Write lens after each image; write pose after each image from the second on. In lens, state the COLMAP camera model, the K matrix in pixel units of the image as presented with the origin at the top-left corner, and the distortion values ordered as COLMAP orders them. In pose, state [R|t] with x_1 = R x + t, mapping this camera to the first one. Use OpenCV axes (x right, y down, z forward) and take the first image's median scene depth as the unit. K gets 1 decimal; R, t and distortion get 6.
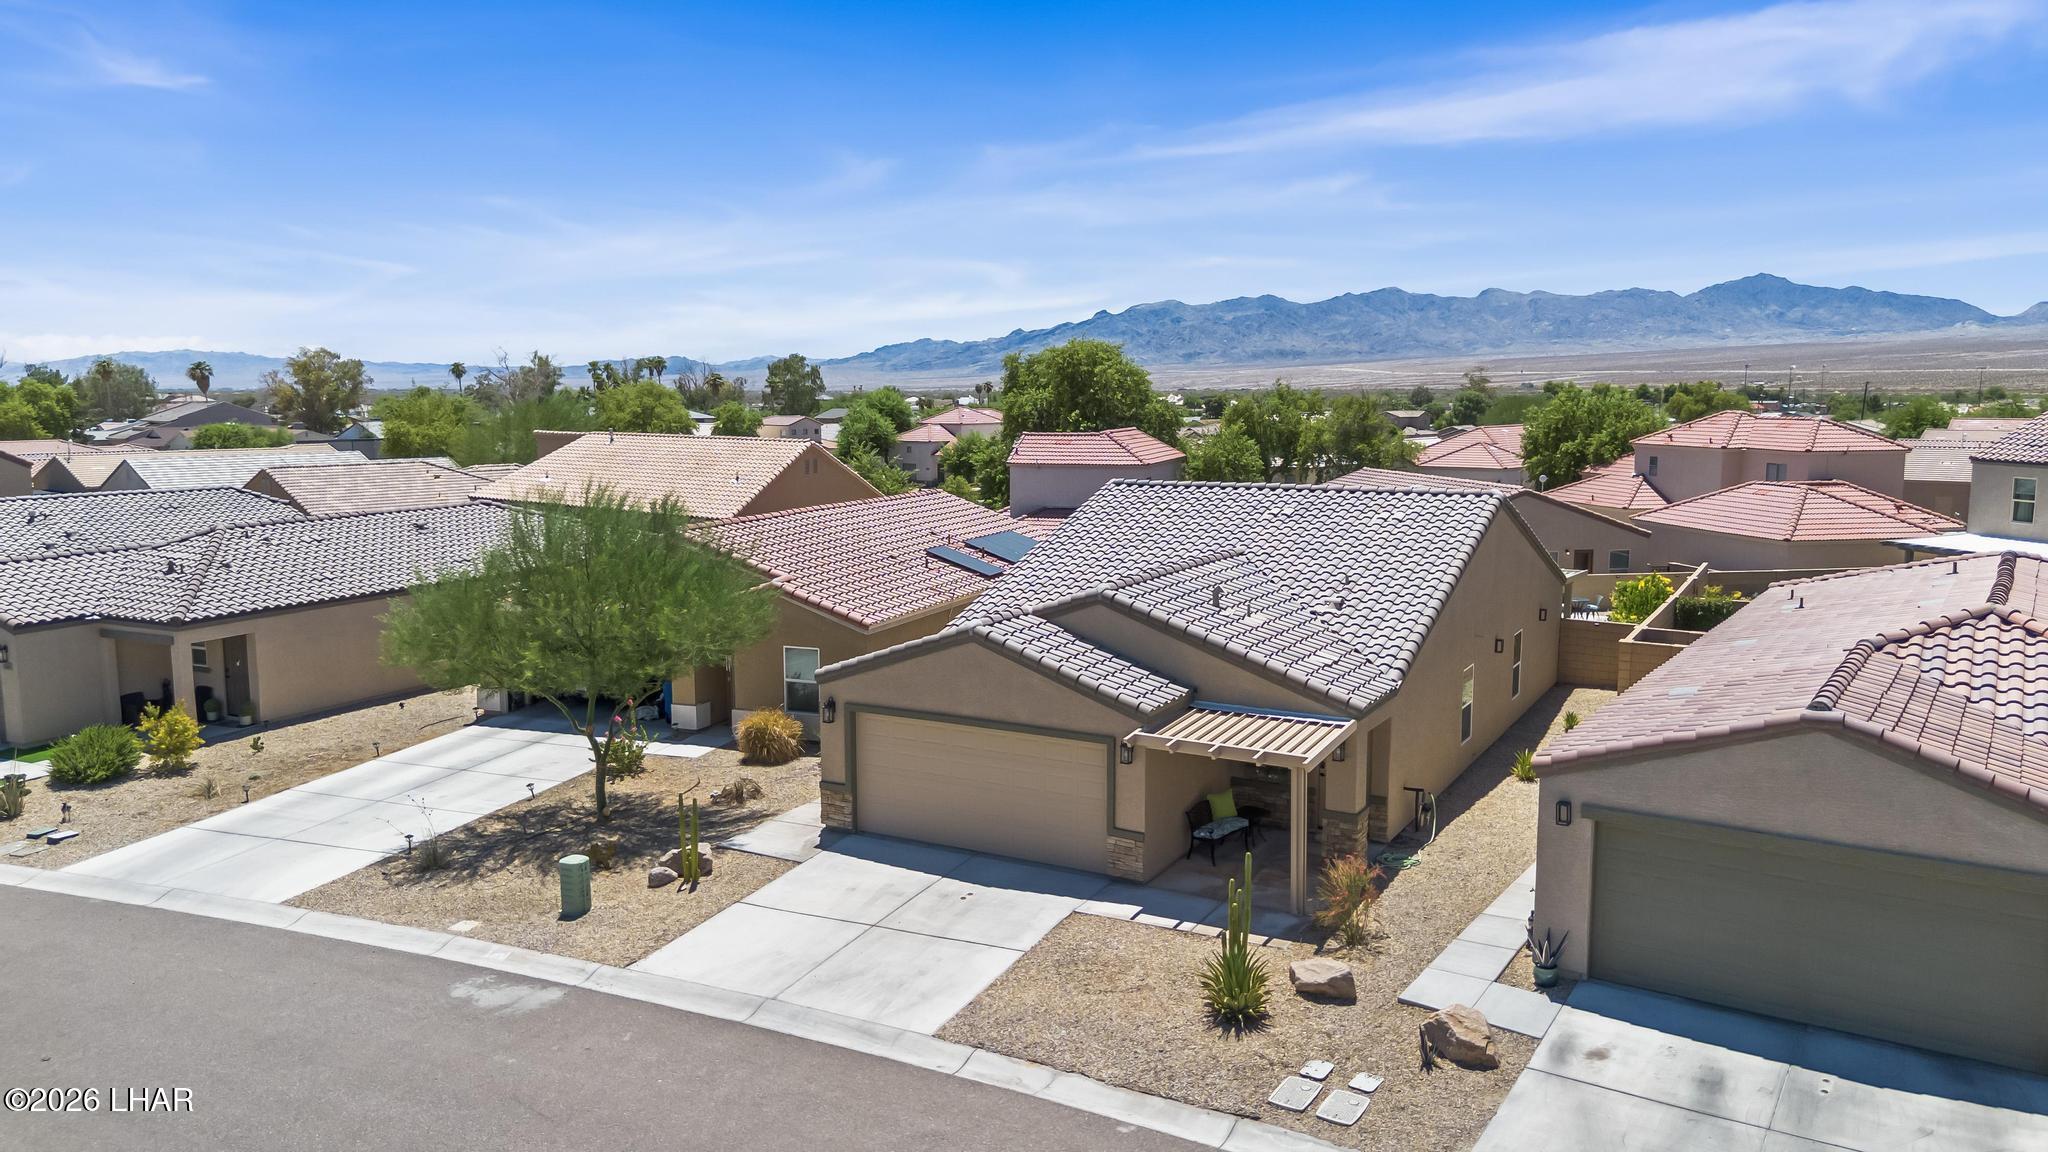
lens RADIAL K [[1482.0, 0, 1024.0], [0, 1482.0, 576.0], [0, 0, 1]] dist [0.069608, -0.071746]
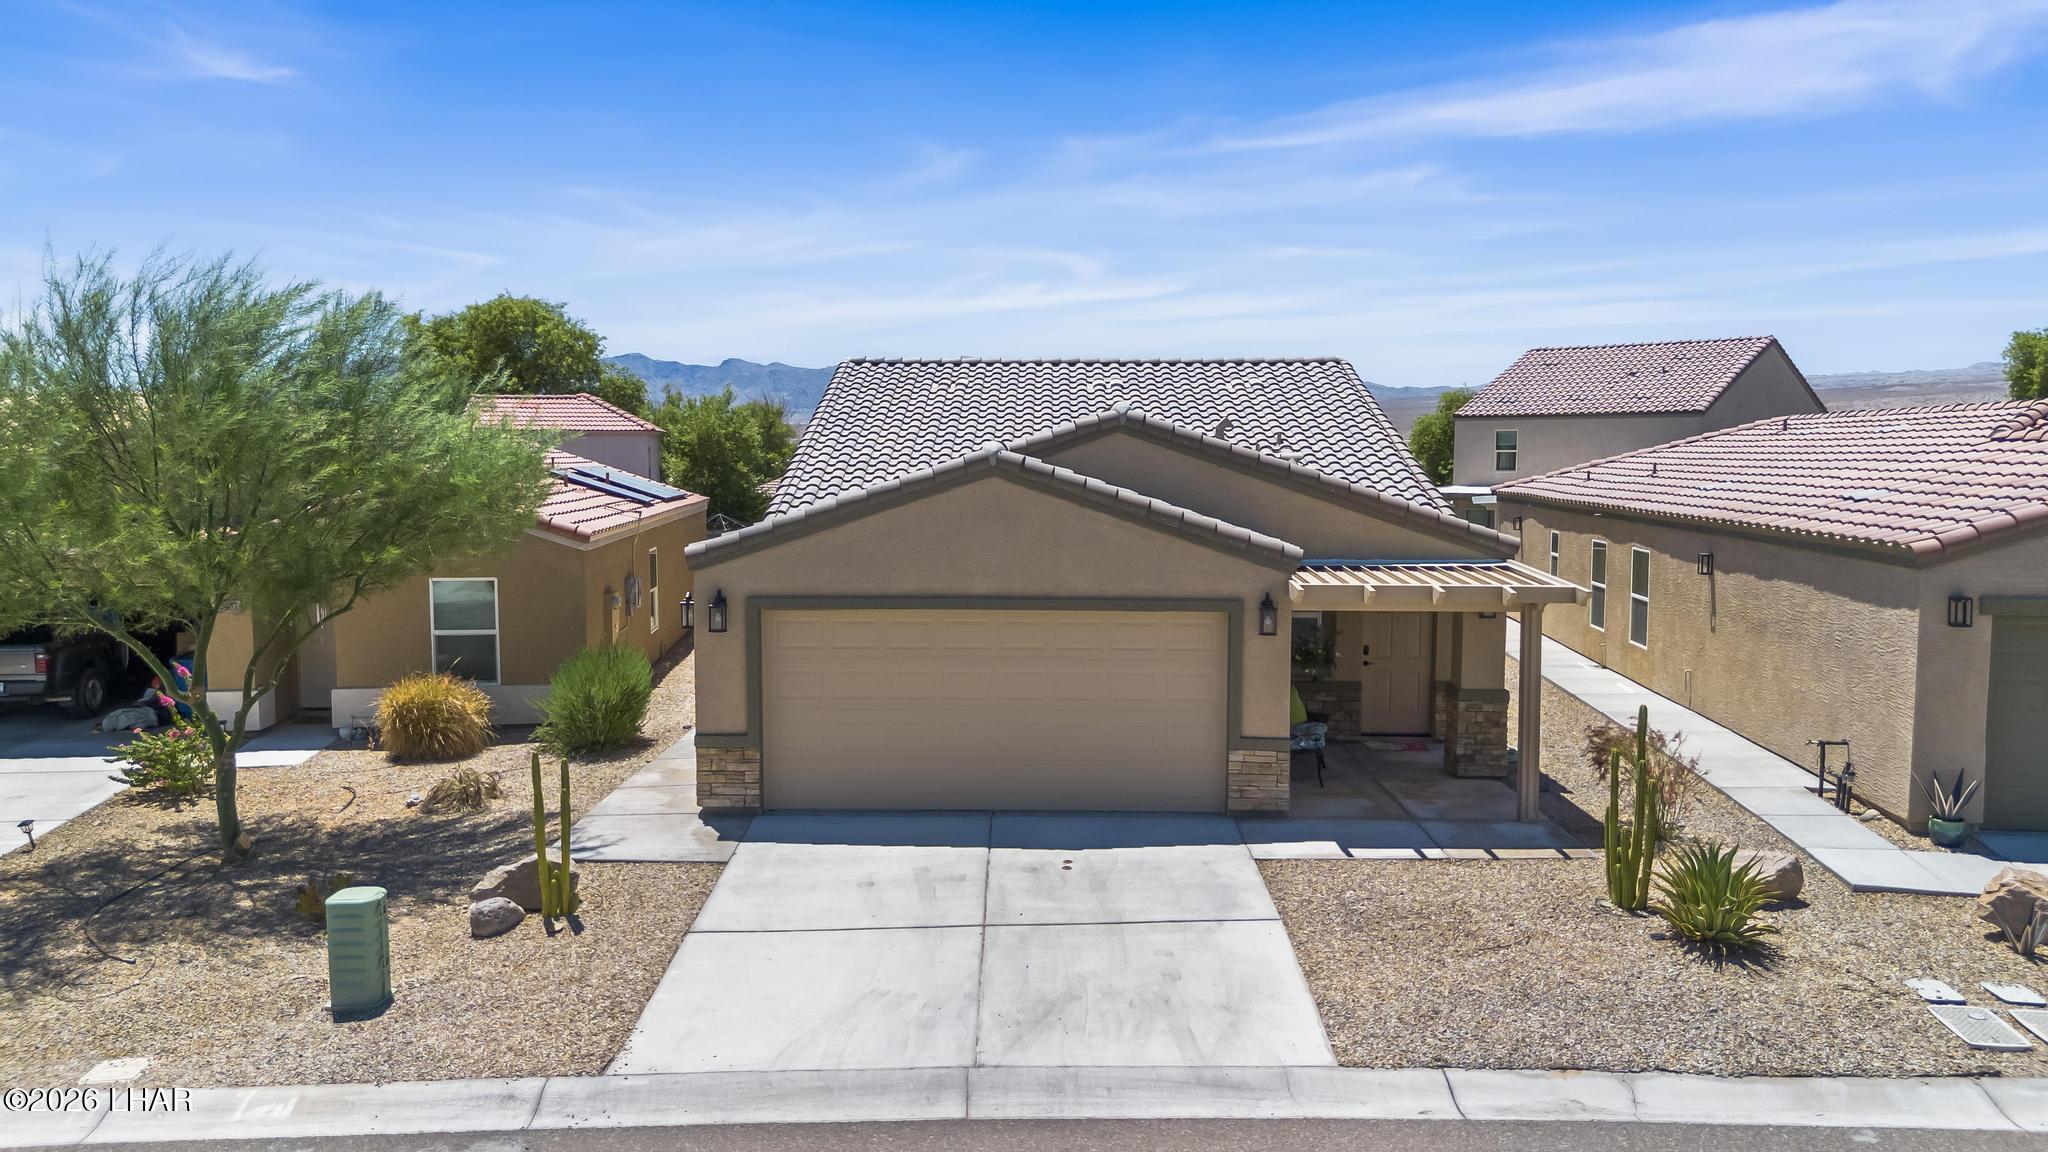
lens RADIAL K [[1482.0, 0, 1024.0], [0, 1482.0, 576.0], [0, 0, 1]] dist [0.069608, -0.071746]
pose [[0.879938, -0.035860, 0.473733, -0.364397], [0.056618, 0.997956, -0.029624, 0.119823], [-0.471703, 0.052889, 0.880170, 0.487140]]
